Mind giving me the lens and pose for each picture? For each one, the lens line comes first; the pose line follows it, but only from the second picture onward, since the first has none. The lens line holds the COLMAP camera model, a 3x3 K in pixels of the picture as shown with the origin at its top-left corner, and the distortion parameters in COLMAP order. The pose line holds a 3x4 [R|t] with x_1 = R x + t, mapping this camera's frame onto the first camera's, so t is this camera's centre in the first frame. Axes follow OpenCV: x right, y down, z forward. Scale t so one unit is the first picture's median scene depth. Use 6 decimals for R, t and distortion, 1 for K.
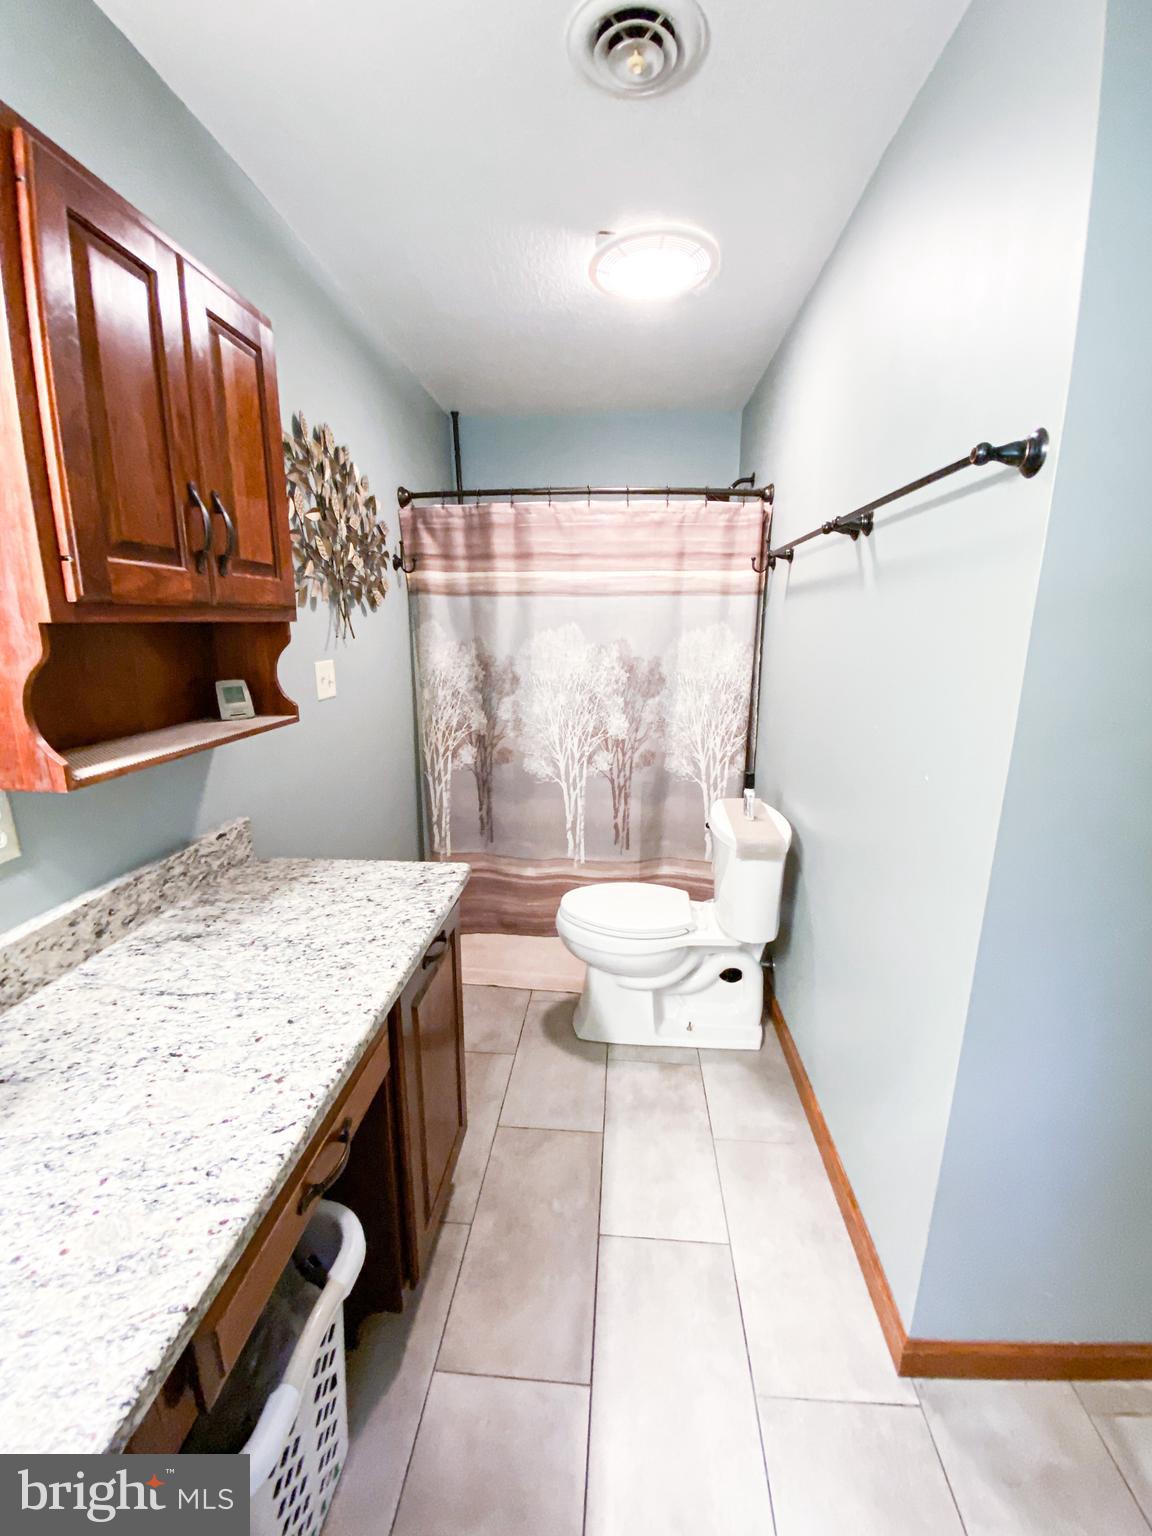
lens RADIAL K [[622.4, 0, 564.9], [0, 622.4, 762.0], [0, 0, 1]] dist [0.011086, -0.015025]
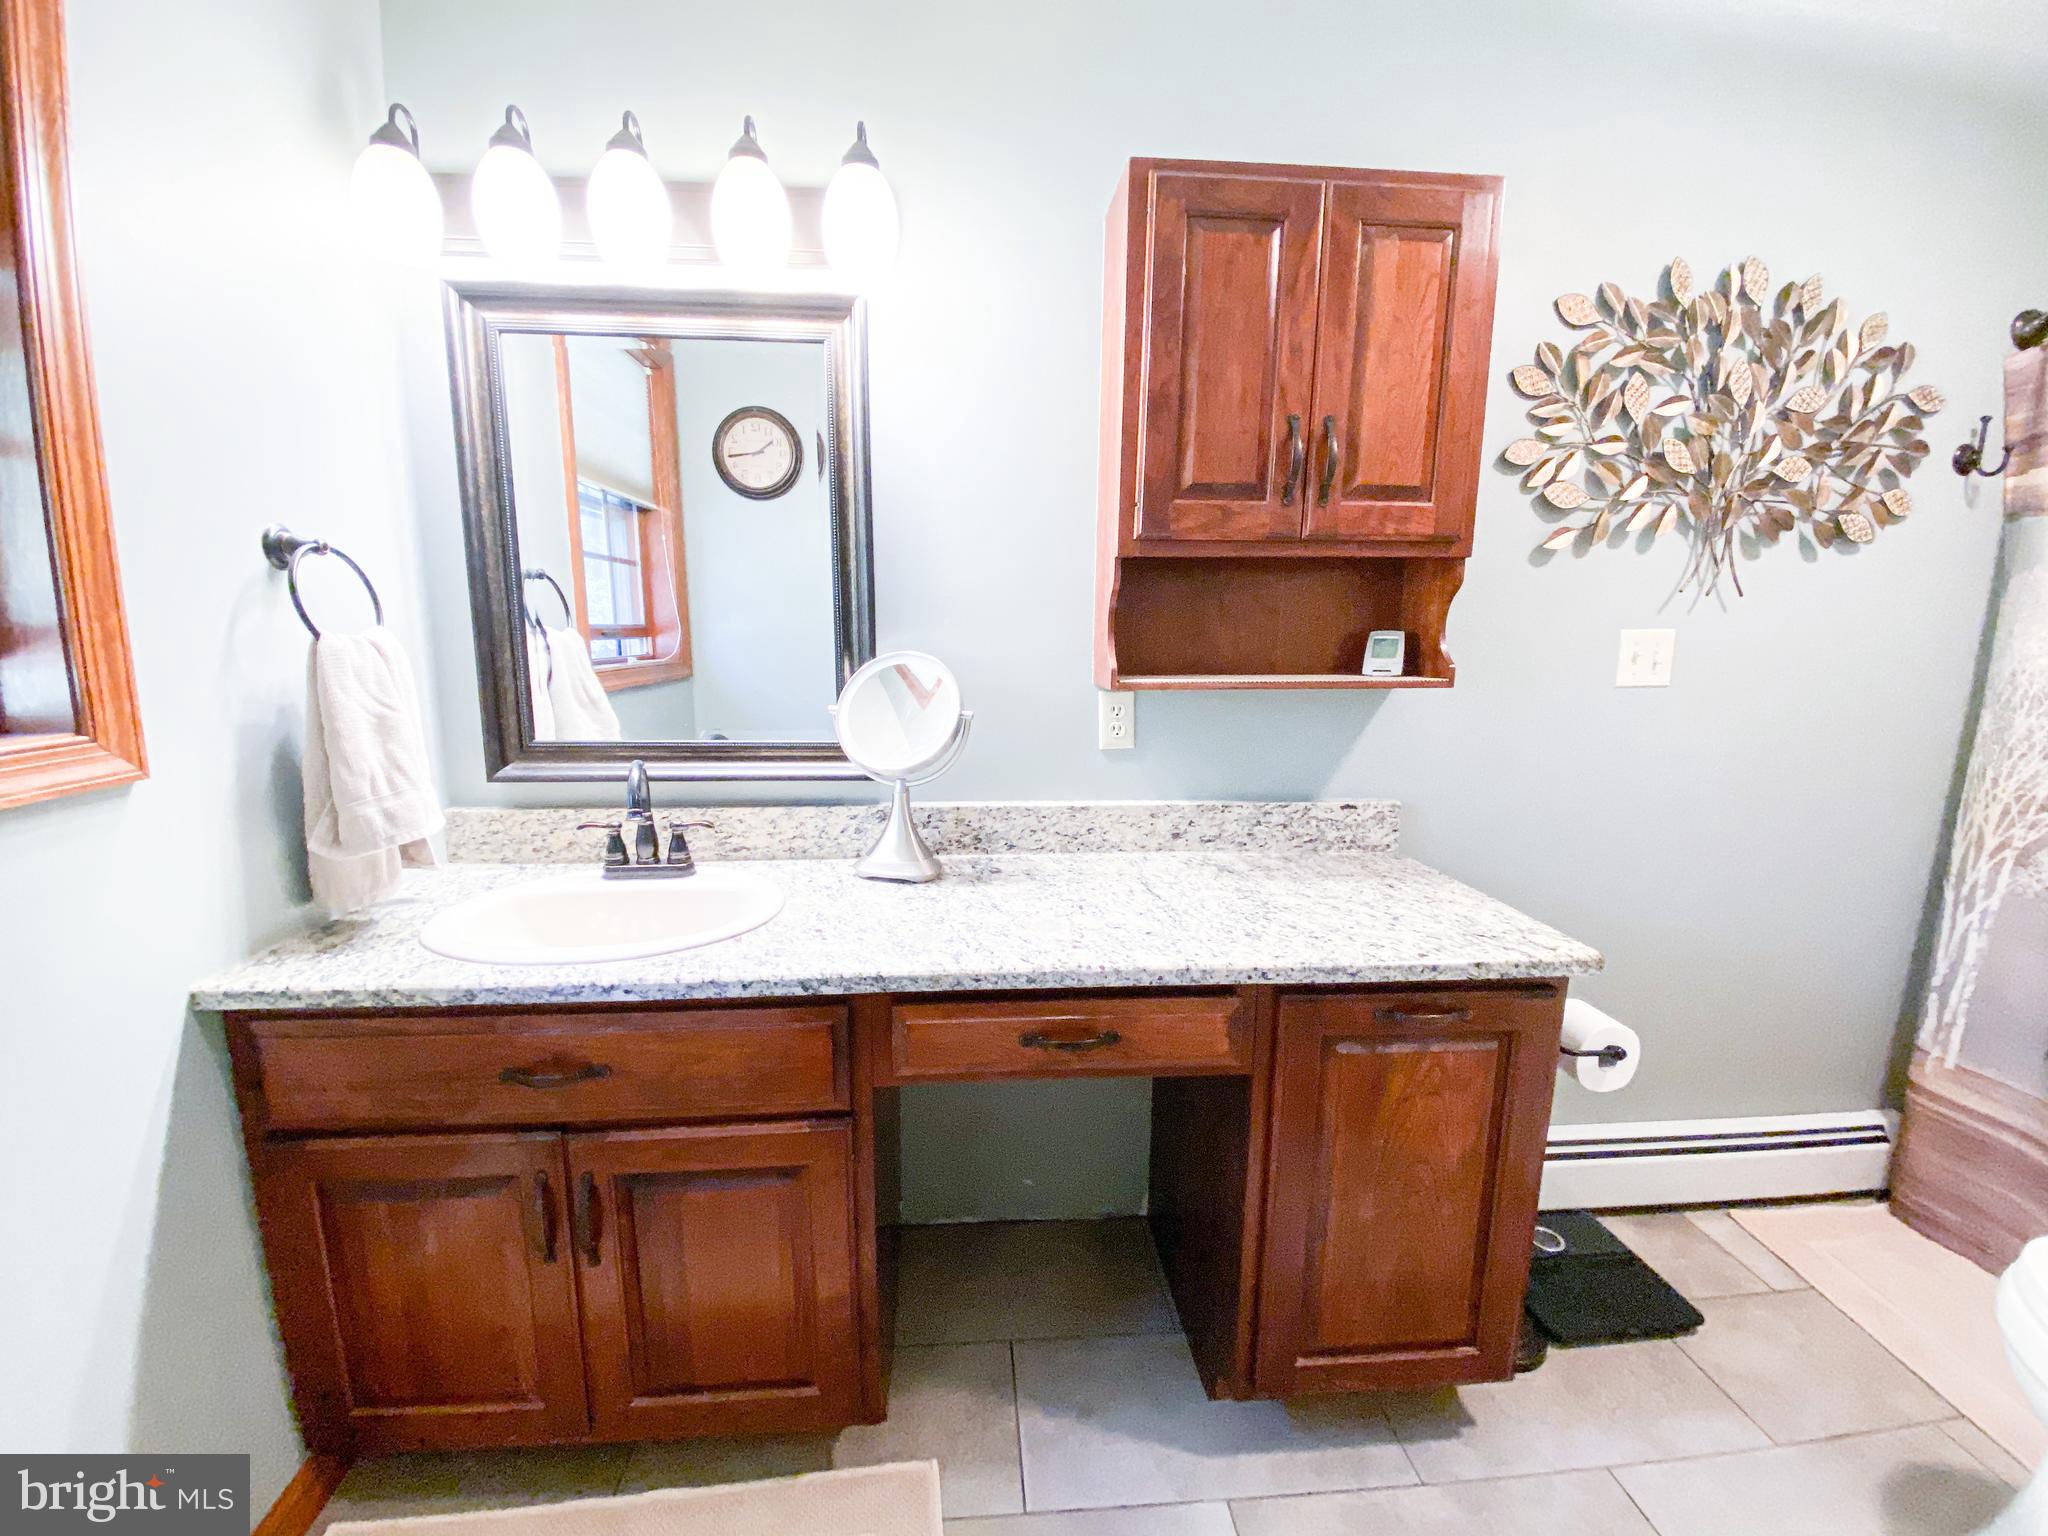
lens RADIAL K [[829.9, 0, 1011.9], [0, 829.9, 762.6], [0, 0, 1]] dist [0.011086, -0.015025]
pose [[0.158016, 0.161065, -0.974212, 0.548046], [-0.221944, 0.967156, 0.123899, 0.018741], [0.962170, 0.196642, 0.188574, 0.324075]]
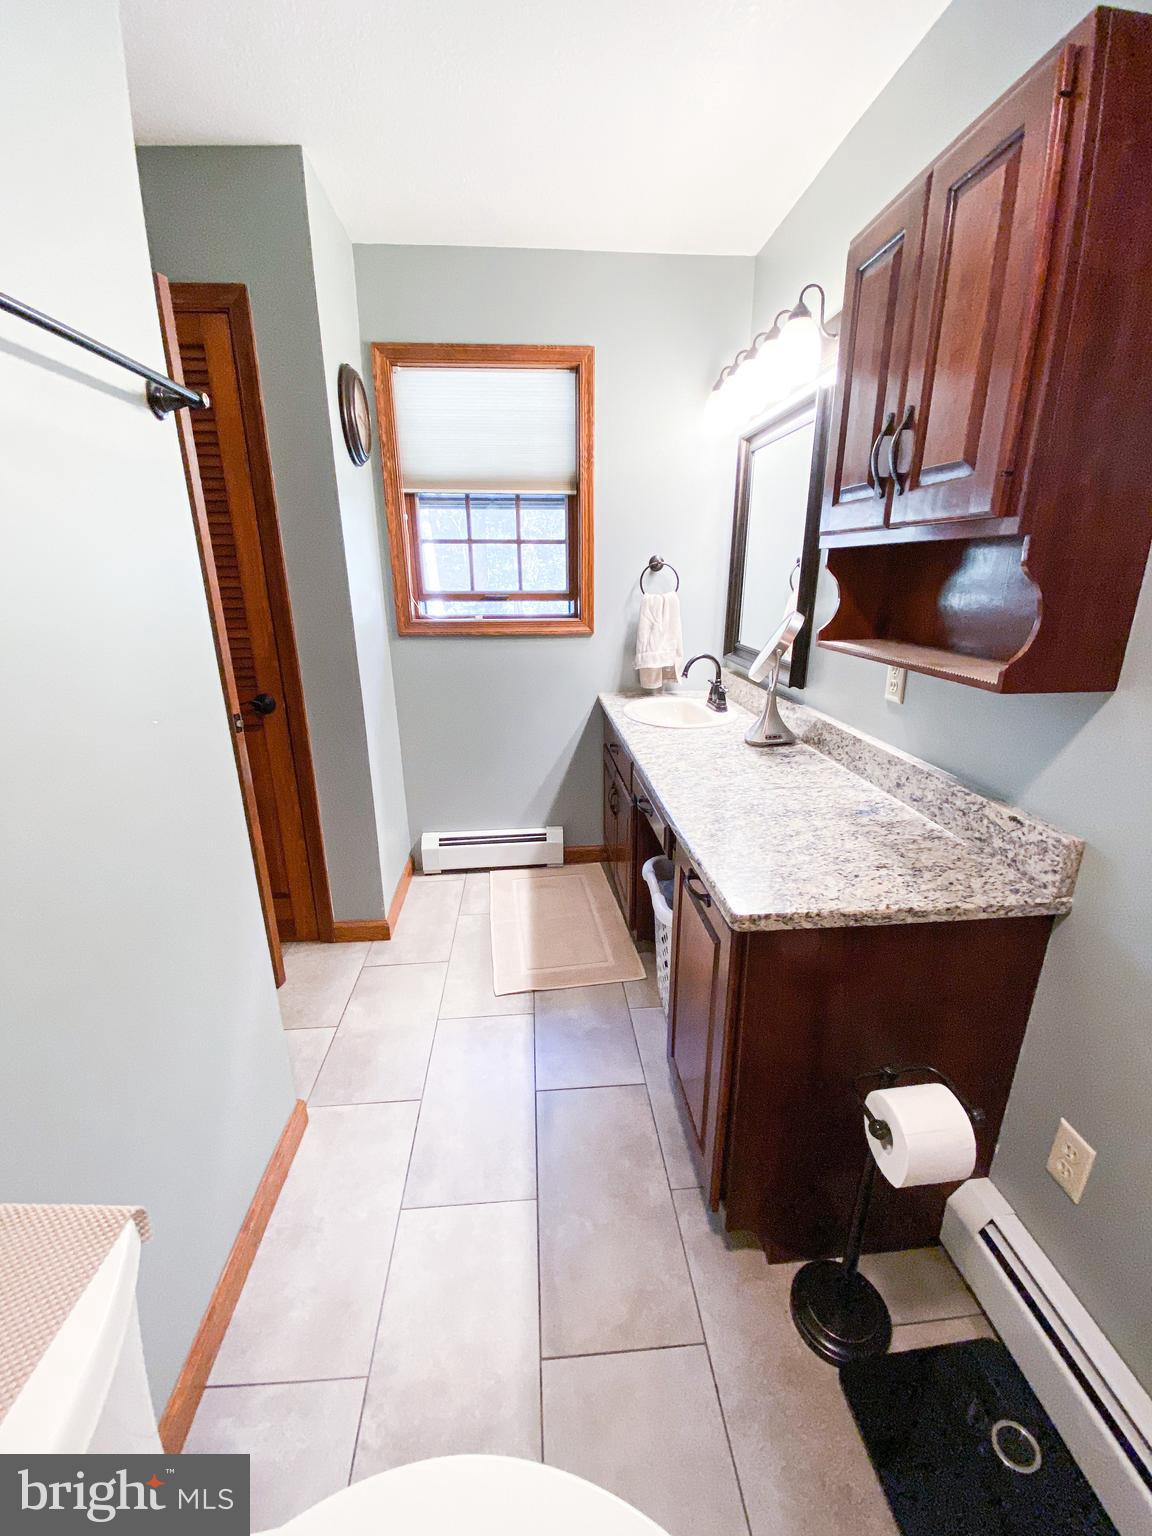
lens RADIAL K [[622.4, 0, 565.5], [0, 622.4, 760.5], [0, 0, 1]] dist [0.011086, -0.015025]
pose [[-0.987472, 0.055260, -0.147799, 0.128232], [-0.024983, 0.870105, 0.492233, -0.339164], [0.155801, 0.489759, -0.857824, 1.648140]]
